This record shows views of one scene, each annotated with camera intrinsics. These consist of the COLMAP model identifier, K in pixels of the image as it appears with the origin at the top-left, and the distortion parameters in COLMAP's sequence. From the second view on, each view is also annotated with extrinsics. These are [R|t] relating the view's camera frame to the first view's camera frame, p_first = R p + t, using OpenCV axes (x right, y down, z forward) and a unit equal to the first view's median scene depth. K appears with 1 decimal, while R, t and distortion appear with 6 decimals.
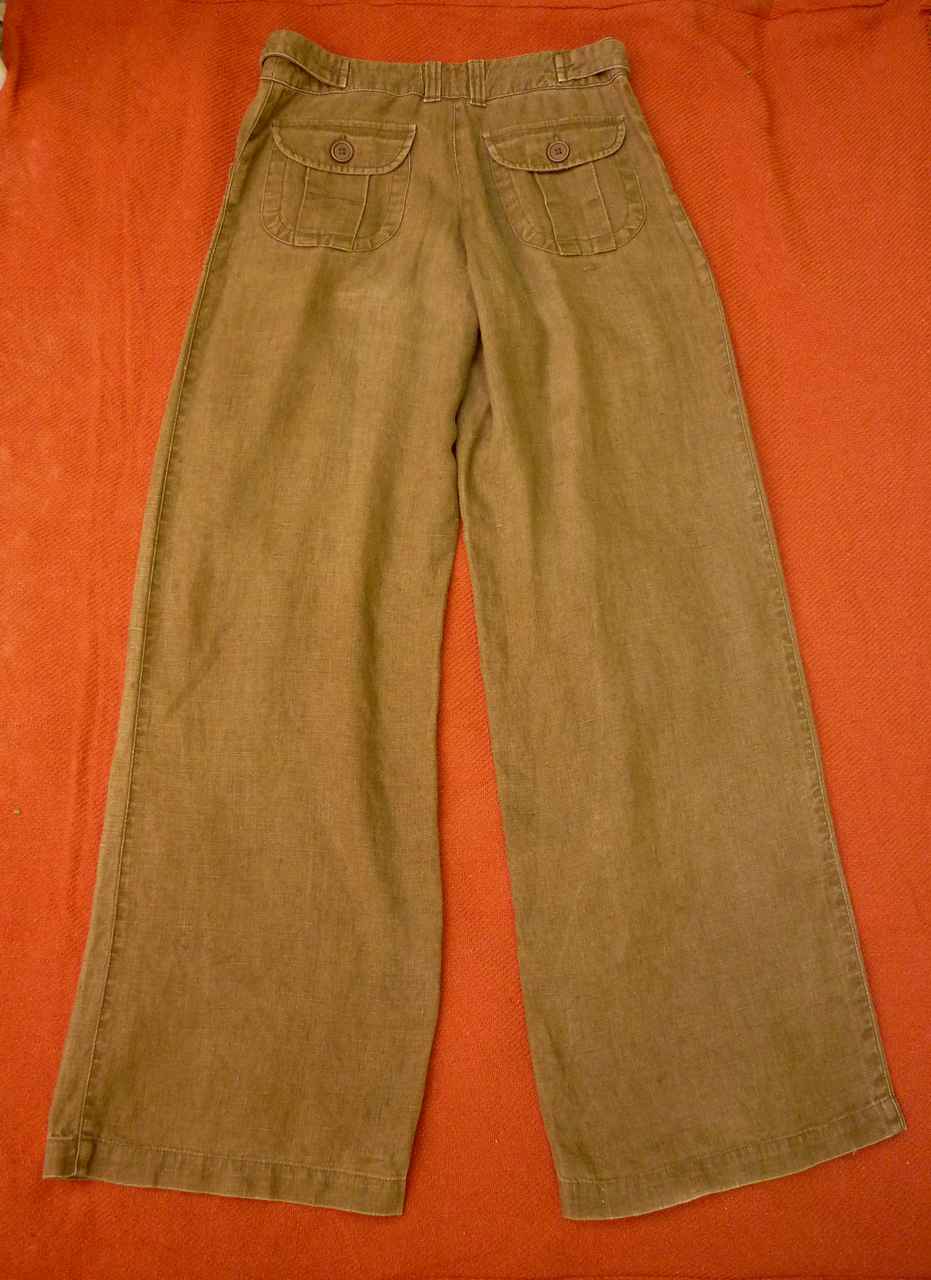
lens RADIAL K [[1167.9, 0, 465.5], [0, 1167.9, 640.0], [0, 0, 1]] dist [-0.088904, 0.110967]
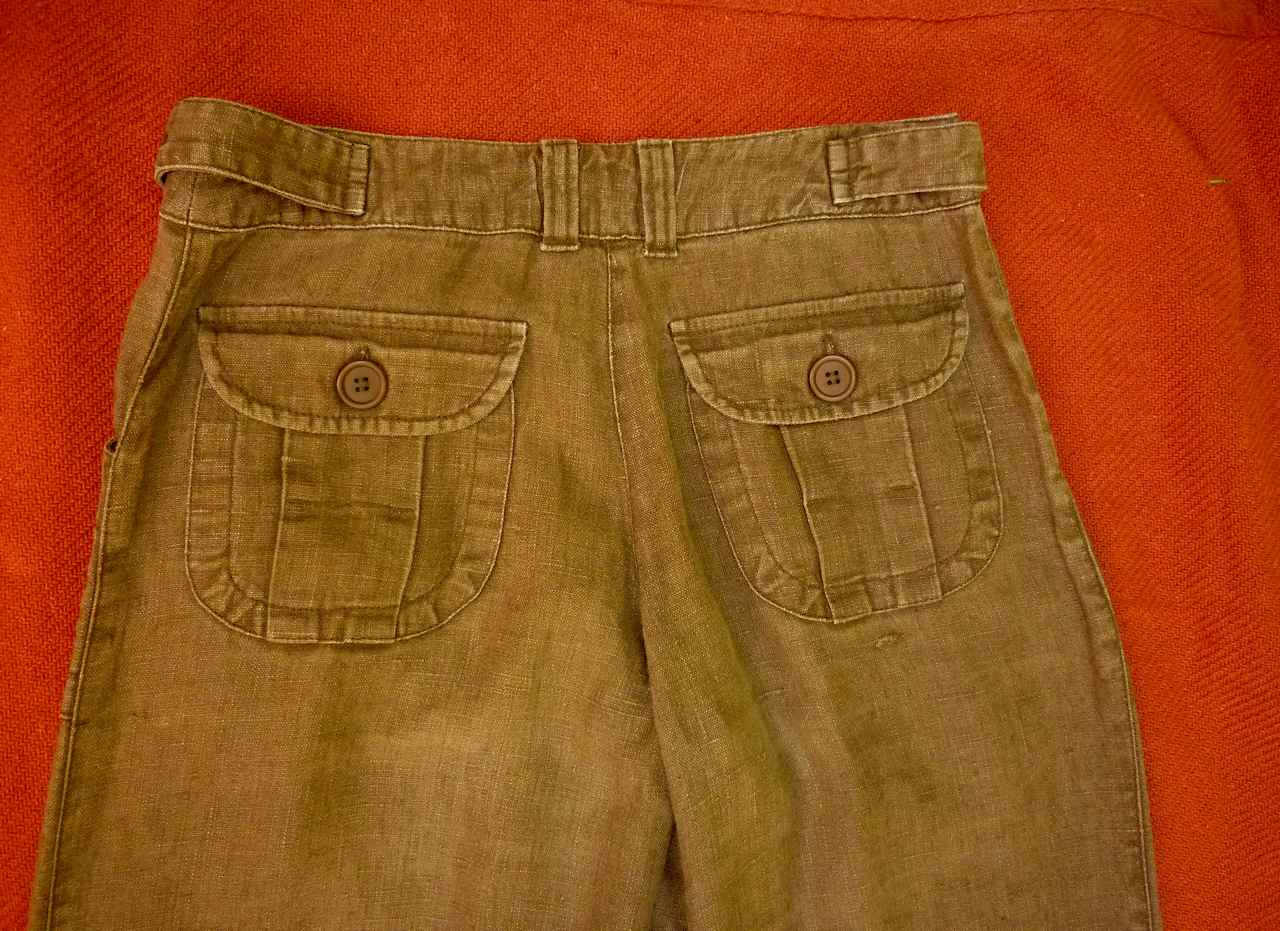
lens RADIAL K [[1167.9, 0, 605.5], [0, 1167.9, 465.8], [0, 0, 1]] dist [-0.088904, 0.110967]
pose [[0.993528, -0.015933, 0.112460, -0.064585], [-0.011659, 0.970577, 0.240510, -0.502780], [-0.112984, -0.240264, 0.964110, 0.549328]]
